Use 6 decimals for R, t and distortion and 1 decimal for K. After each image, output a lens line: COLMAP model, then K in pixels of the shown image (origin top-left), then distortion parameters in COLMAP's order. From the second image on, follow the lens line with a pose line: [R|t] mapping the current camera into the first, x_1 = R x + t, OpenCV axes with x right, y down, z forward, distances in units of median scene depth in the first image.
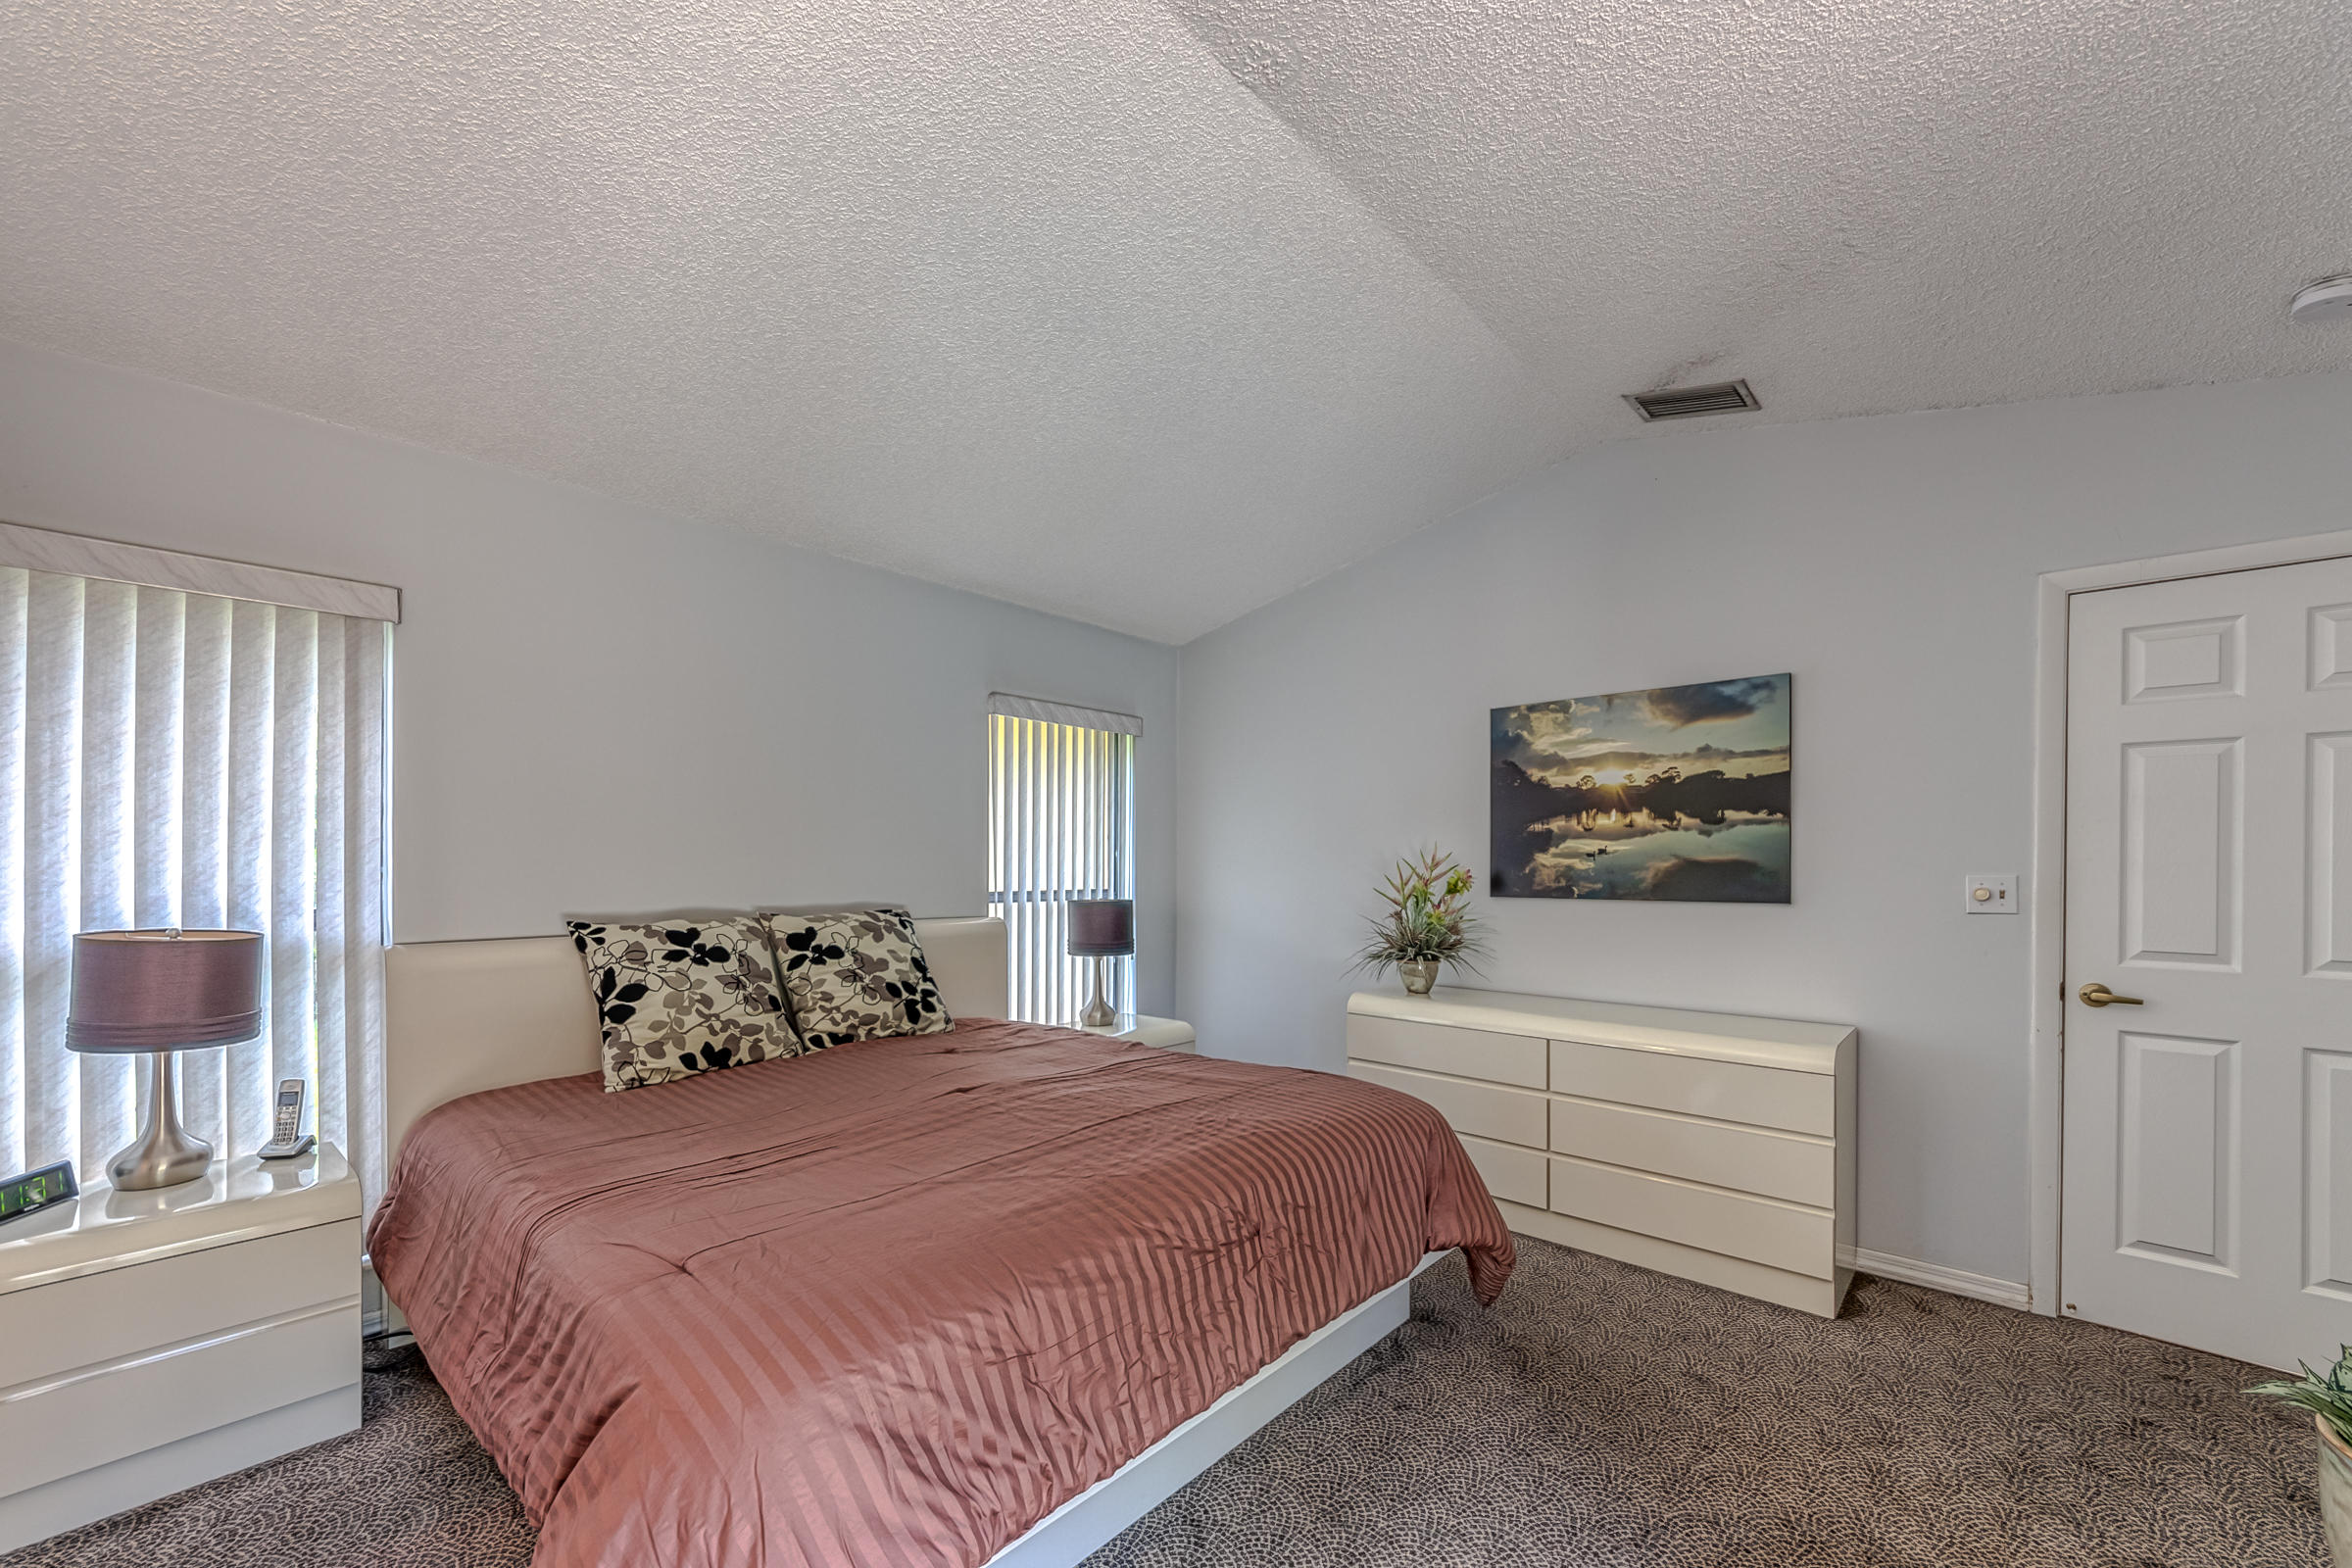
lens RADIAL K [[916.0, 0, 1134.1], [0, 916.0, 863.2], [0, 0, 1]] dist [0.000488, -0.000426]
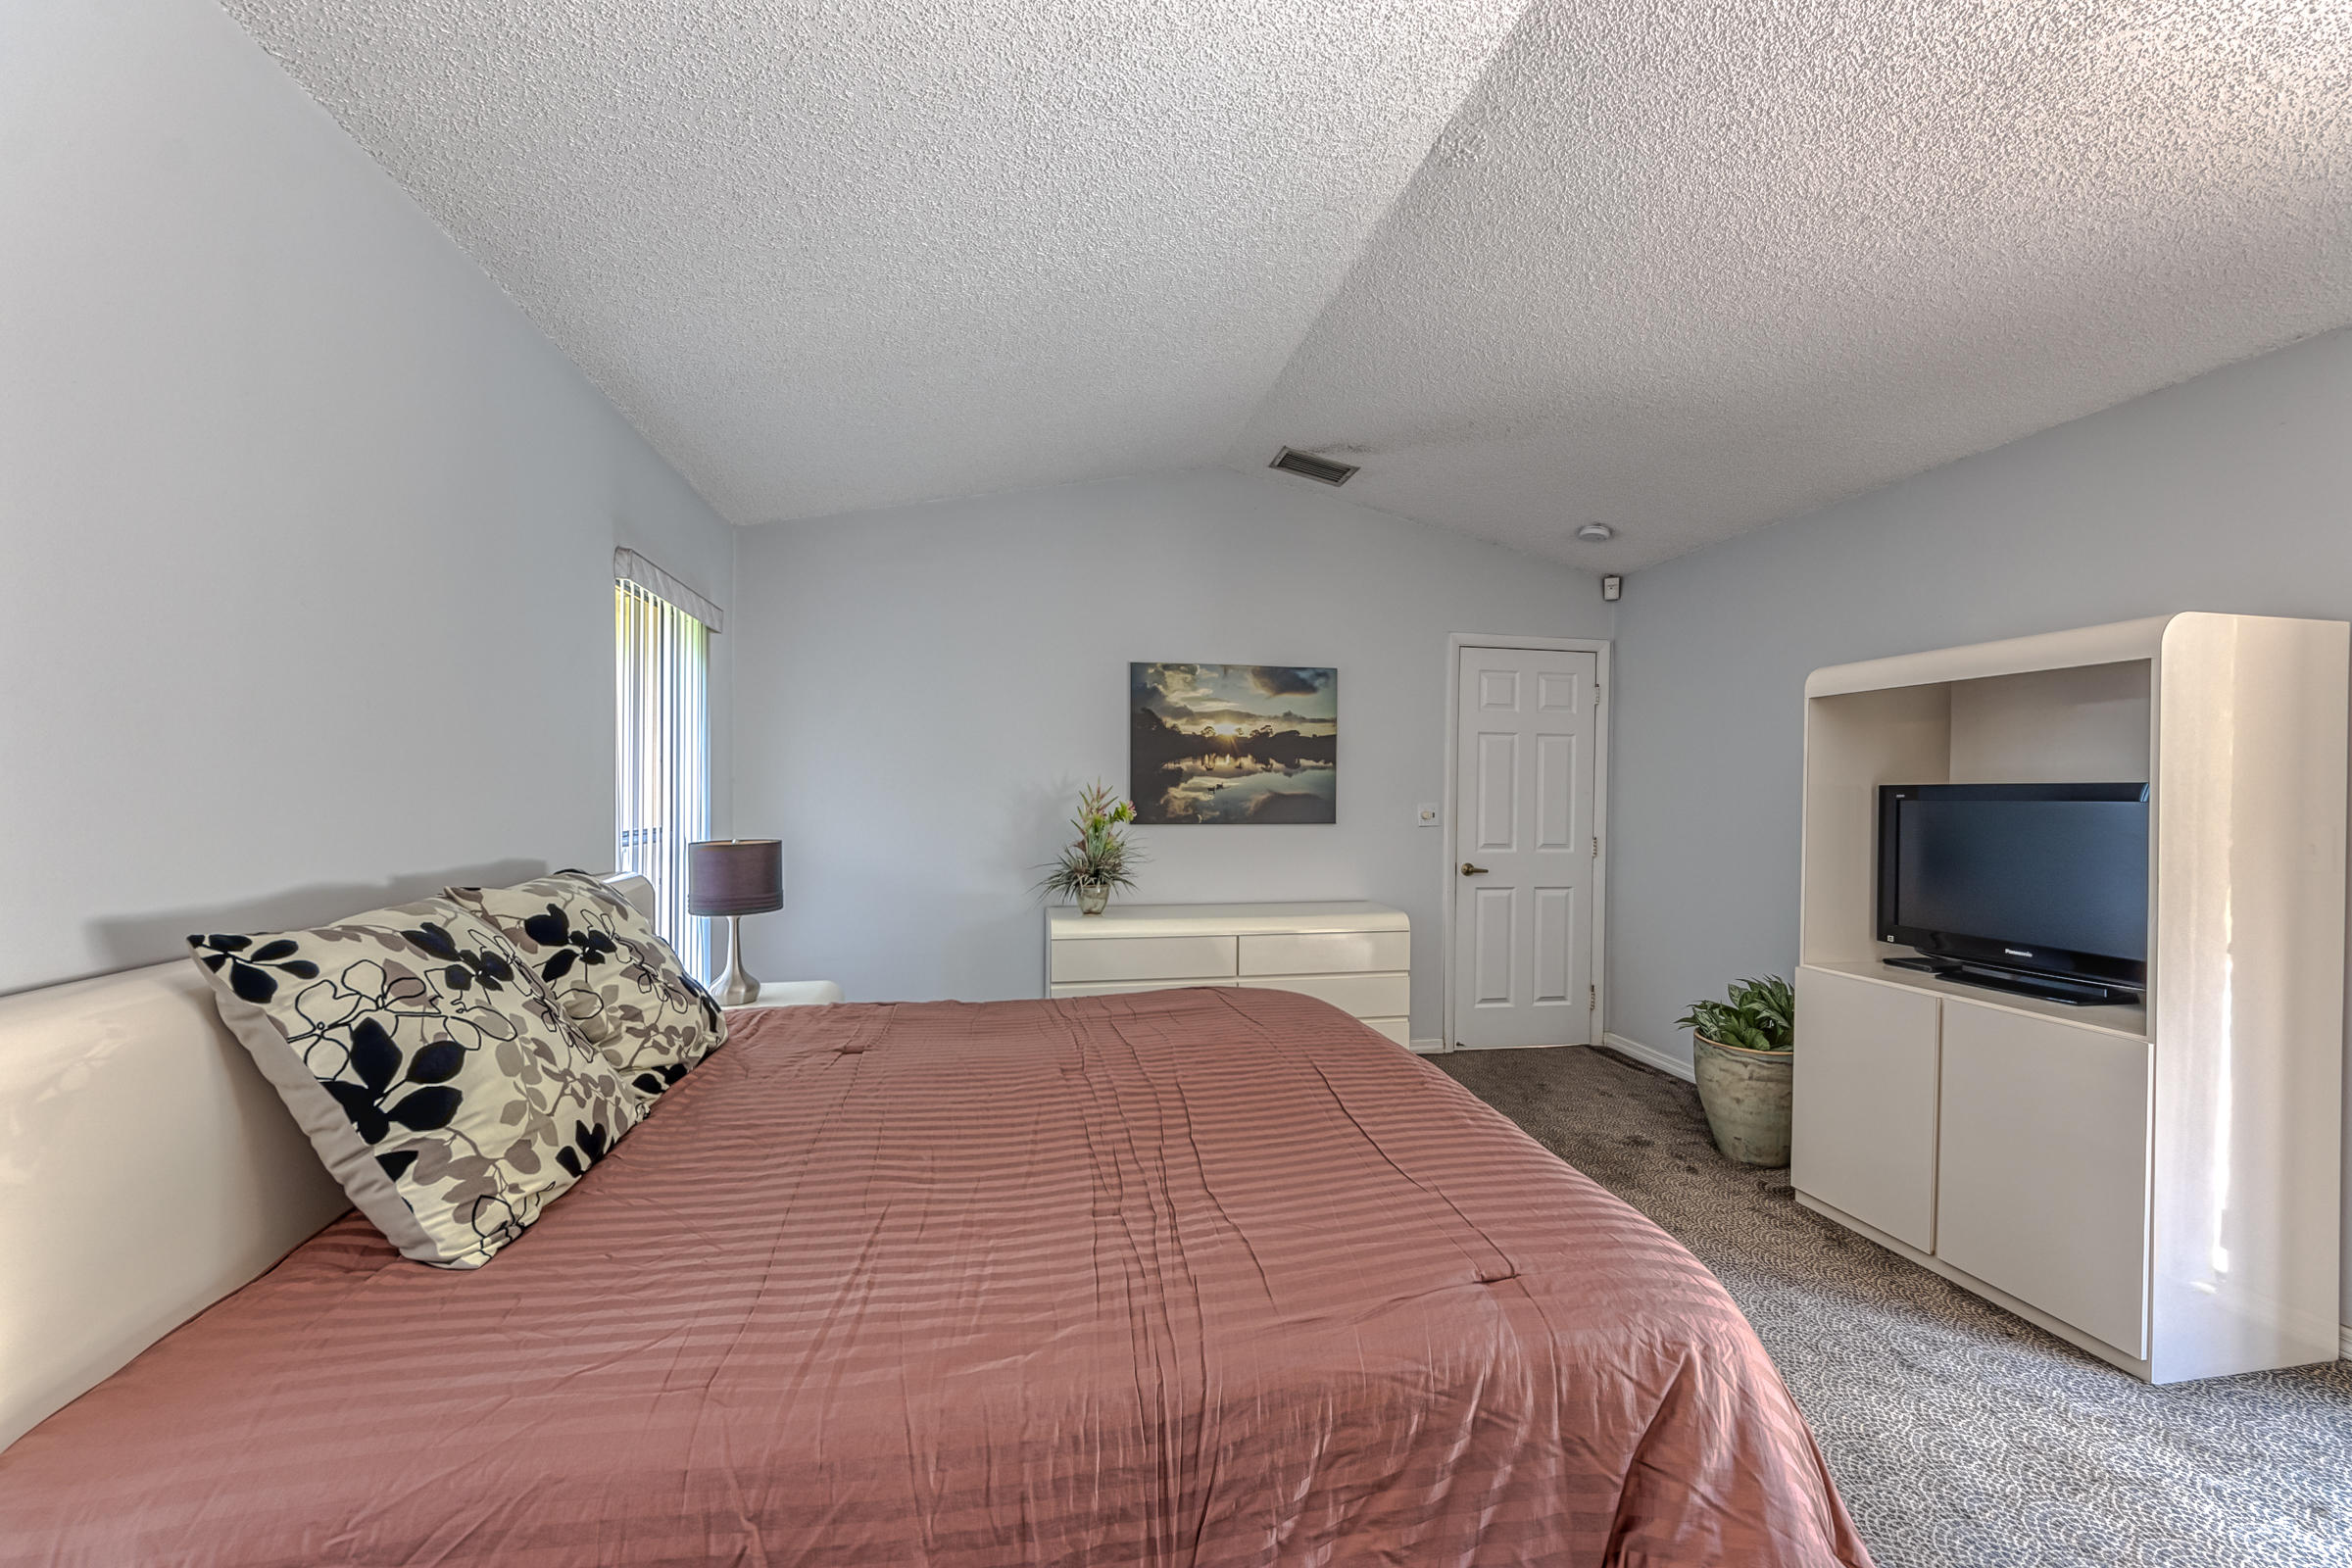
lens RADIAL K [[916.0, 0, 1171.1], [0, 916.0, 796.9], [0, 0, 1]] dist [0.000488, -0.000426]
pose [[0.582818, -0.001384, 0.812602, -0.609576], [-0.004403, 0.999978, 0.004861, -0.004942], [-0.812591, -0.006411, 0.582799, 0.331118]]
